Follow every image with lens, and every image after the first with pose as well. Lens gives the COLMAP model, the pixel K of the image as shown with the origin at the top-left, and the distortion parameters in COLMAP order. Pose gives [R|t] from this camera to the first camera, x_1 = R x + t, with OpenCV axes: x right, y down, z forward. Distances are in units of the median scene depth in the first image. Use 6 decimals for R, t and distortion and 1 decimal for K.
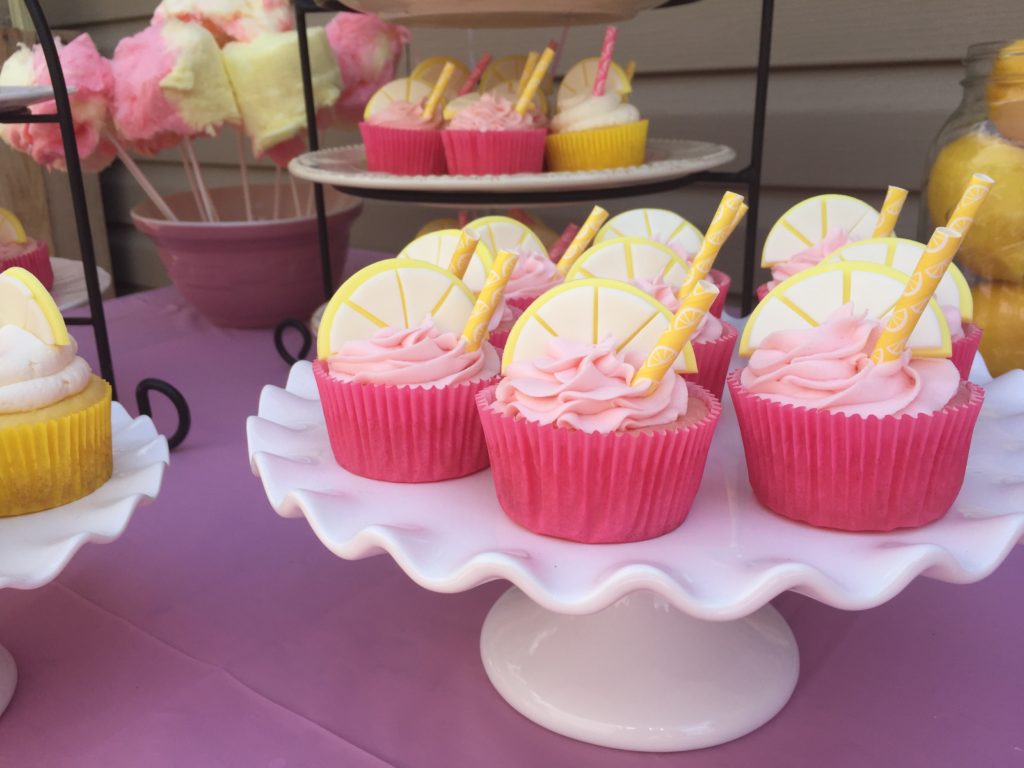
lens RADIAL K [[877.4, 0, 512.0], [0, 877.4, 384.0], [0, 0, 1]] dist [0.082385, -0.129326]
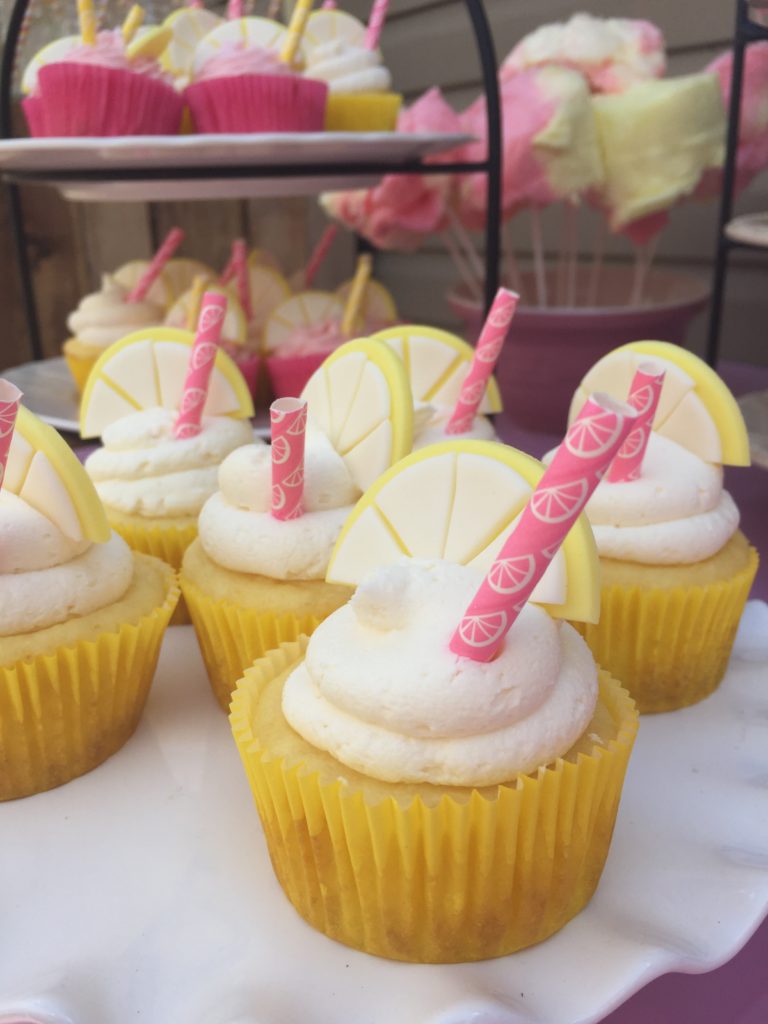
lens RADIAL K [[877.4, 0, 385.4], [0, 877.4, 524.1], [0, 0, 1]] dist [0.082385, -0.129326]
pose [[0.952894, 0.106662, -0.283929, -0.610847], [-0.095335, 0.994009, 0.053459, -0.012468], [0.287930, -0.023872, 0.957354, 0.336464]]
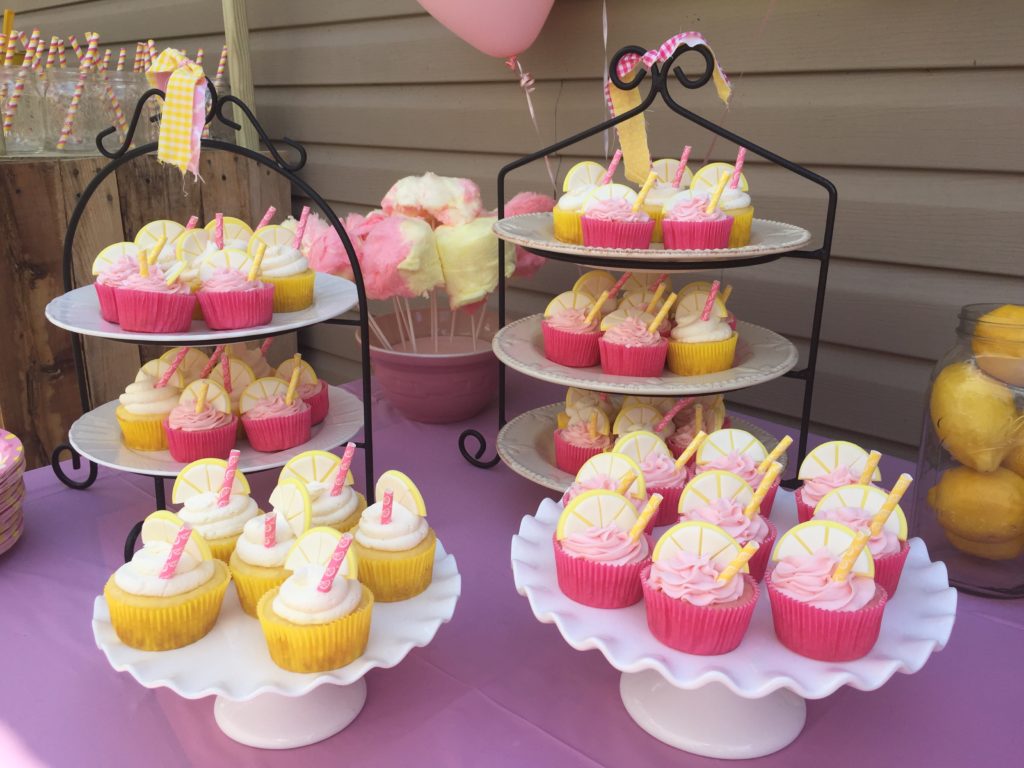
lens RADIAL K [[877.4, 0, 512.0], [0, 877.4, 384.0], [0, 0, 1]] dist [0.082385, -0.129326]
pose [[0.993754, 0.060475, -0.093787, -0.156931], [-0.061340, 0.998097, -0.006370, -0.364034], [0.093224, 0.012083, 0.995572, -1.003298]]
